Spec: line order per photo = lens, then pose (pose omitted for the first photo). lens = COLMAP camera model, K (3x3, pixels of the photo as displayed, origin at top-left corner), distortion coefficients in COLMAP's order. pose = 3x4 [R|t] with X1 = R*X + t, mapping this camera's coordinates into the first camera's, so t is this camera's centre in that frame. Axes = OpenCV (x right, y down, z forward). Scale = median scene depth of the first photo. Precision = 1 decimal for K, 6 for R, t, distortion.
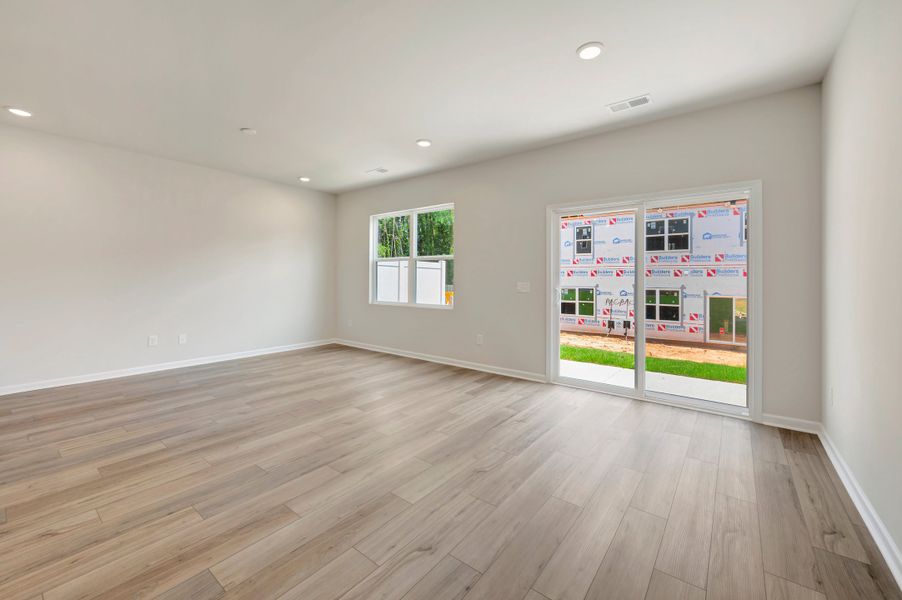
lens RADIAL K [[364.1, 0, 451.4], [0, 364.1, 283.1], [0, 0, 1]] dist [-0.003467, -0.000514]
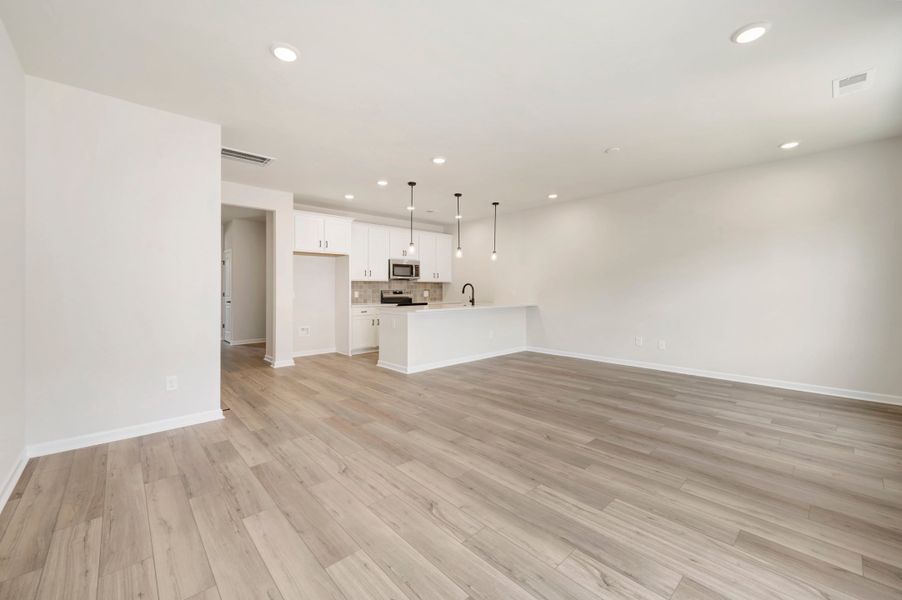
lens RADIAL K [[364.1, 0, 452.3], [0, 364.1, 297.0], [0, 0, 1]] dist [-0.003467, -0.000514]
pose [[-0.162629, 0.017103, -0.986539, 0.827727], [-0.008248, 0.999791, 0.018692, -0.008555], [0.986653, 0.011177, -0.162454, 1.047479]]
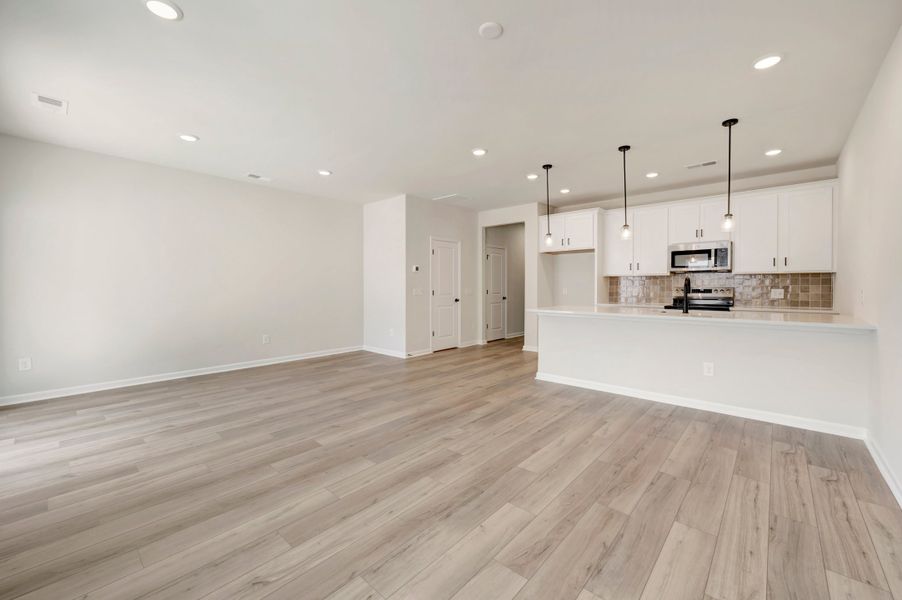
lens RADIAL K [[364.1, 0, 446.0], [0, 364.1, 293.3], [0, 0, 1]] dist [-0.003467, -0.000514]
pose [[-0.996462, -0.003663, 0.083969, -0.797858], [-0.001174, 0.999559, 0.029674, -0.029734], [-0.084041, 0.029470, -0.996026, 2.324959]]
